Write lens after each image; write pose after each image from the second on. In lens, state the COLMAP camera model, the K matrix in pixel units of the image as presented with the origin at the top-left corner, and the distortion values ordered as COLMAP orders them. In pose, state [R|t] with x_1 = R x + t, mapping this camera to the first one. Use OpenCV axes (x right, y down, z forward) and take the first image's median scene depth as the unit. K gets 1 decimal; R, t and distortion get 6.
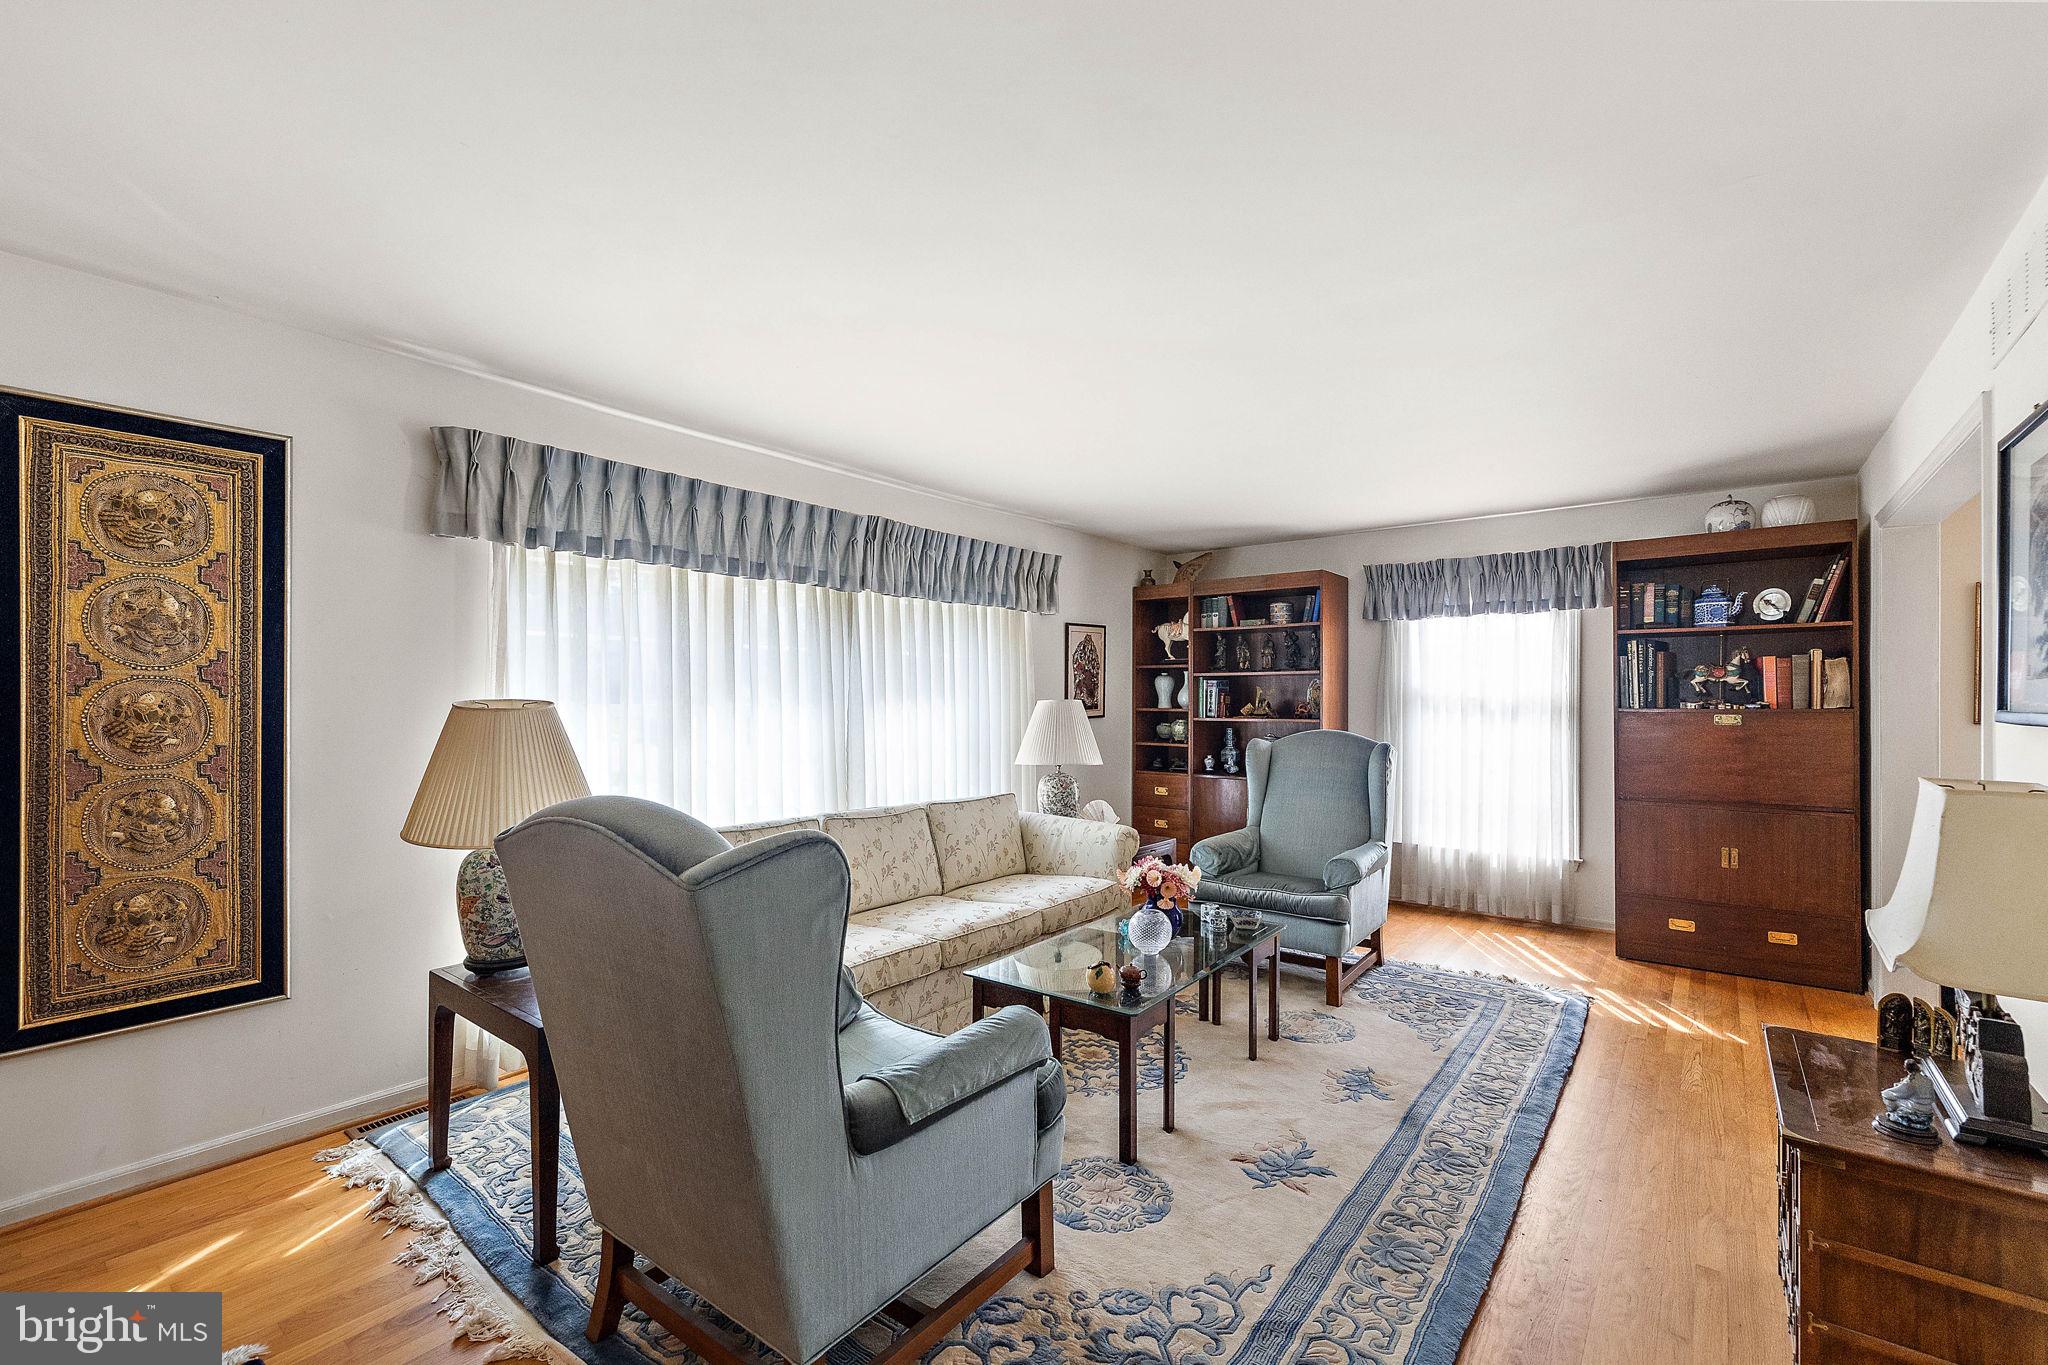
lens RADIAL K [[895.0, 0, 1026.3], [0, 895.0, 693.9], [0, 0, 1]] dist [0.000623, 0.000358]
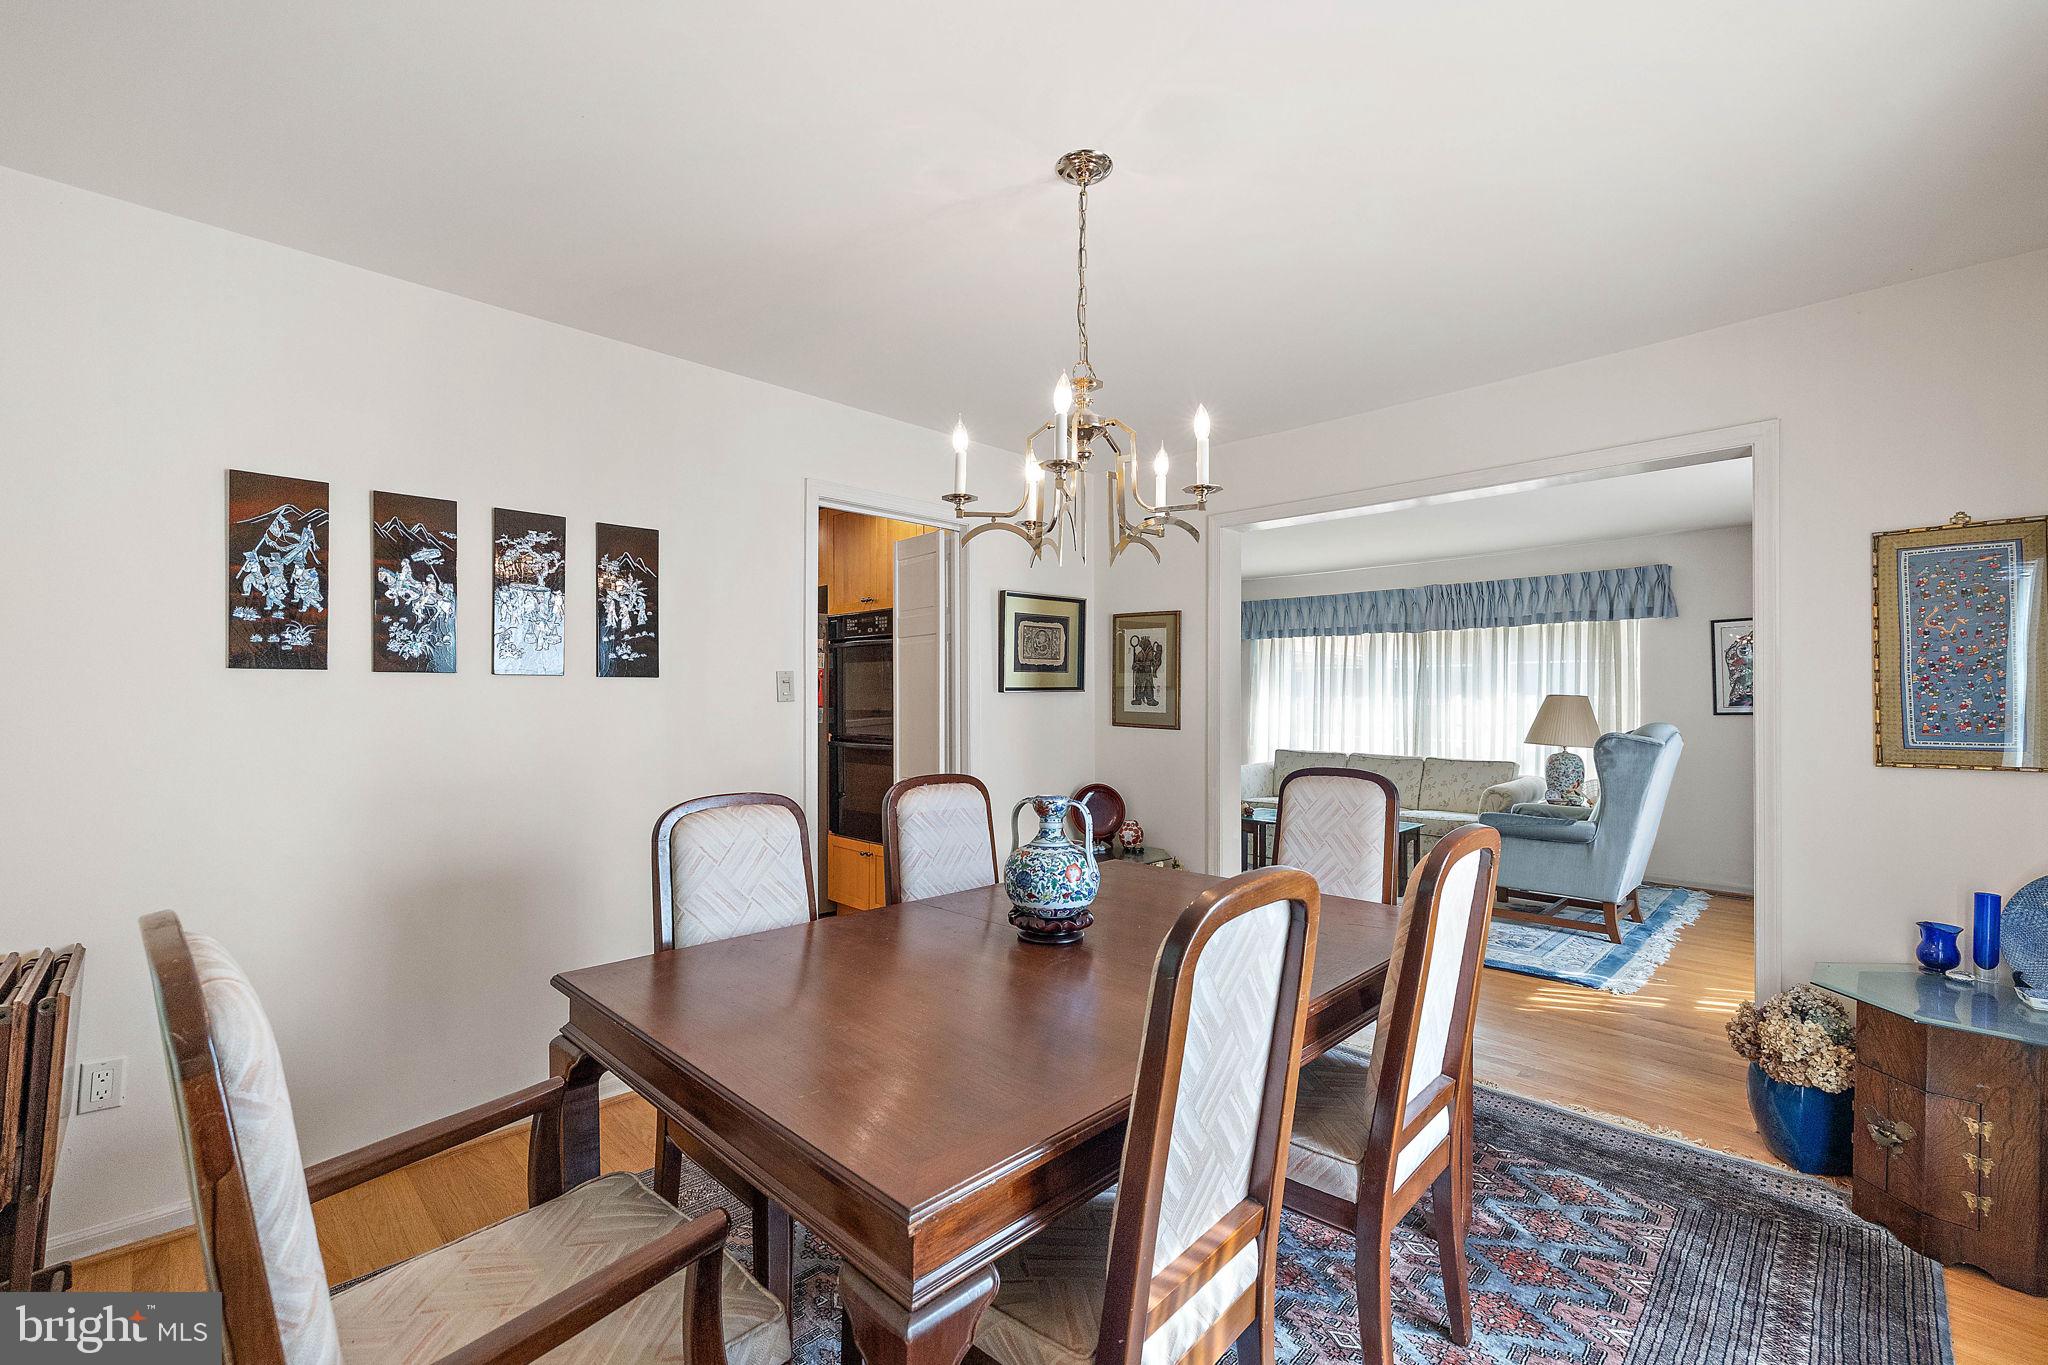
lens RADIAL K [[895.0, 0, 1025.9], [0, 895.0, 689.5], [0, 0, 1]] dist [0.000623, 0.000358]
pose [[-0.111942, -0.002741, -0.993711, 1.728824], [0.001231, 0.999995, -0.002897, 0.000376], [0.993714, -0.001547, -0.111938, 0.458279]]
